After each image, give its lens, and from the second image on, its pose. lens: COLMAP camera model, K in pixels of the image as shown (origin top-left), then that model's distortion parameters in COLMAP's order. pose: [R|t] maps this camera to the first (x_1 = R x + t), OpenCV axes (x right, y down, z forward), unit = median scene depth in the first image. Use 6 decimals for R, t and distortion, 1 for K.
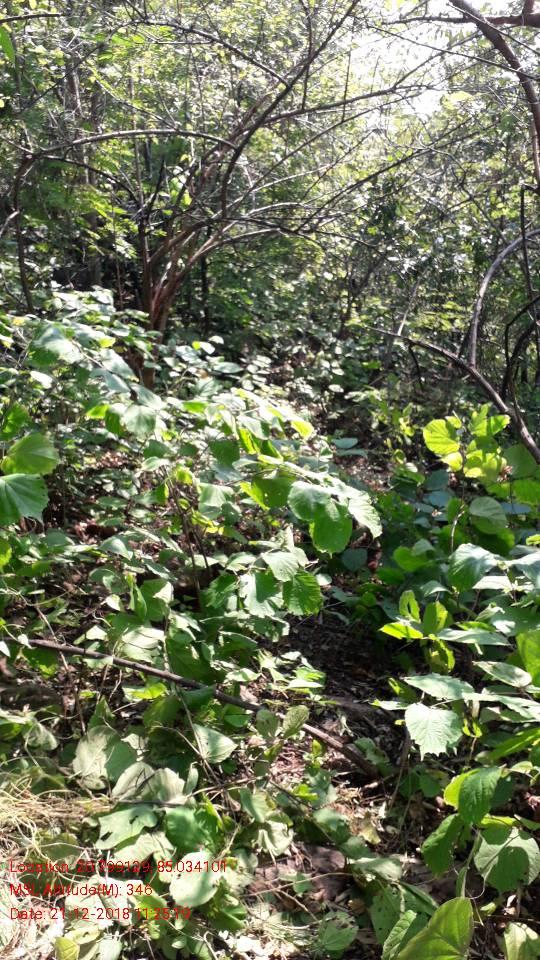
lens RADIAL K [[775.1, 0, 282.5], [0, 775.1, 479.3], [0, 0, 1]] dist [0.065577, -0.102876]
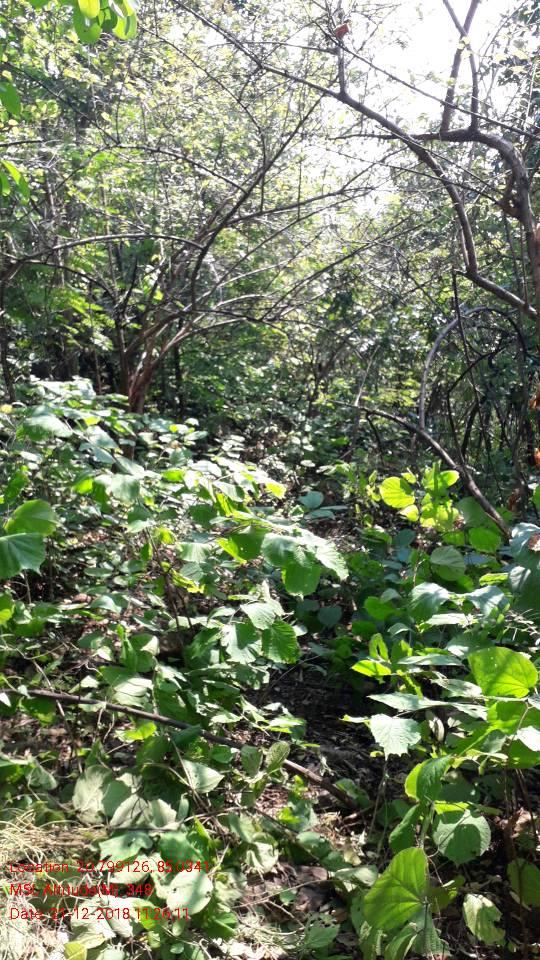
lens RADIAL K [[793.7, 0, 287.4], [0, 793.7, 479.3], [0, 0, 1]] dist [0.171848, -0.303662]
pose [[0.998317, -0.047118, 0.033812, 0.009196], [0.050663, 0.992294, -0.113079, 0.048920], [-0.028224, 0.114602, 0.993011, -0.131593]]
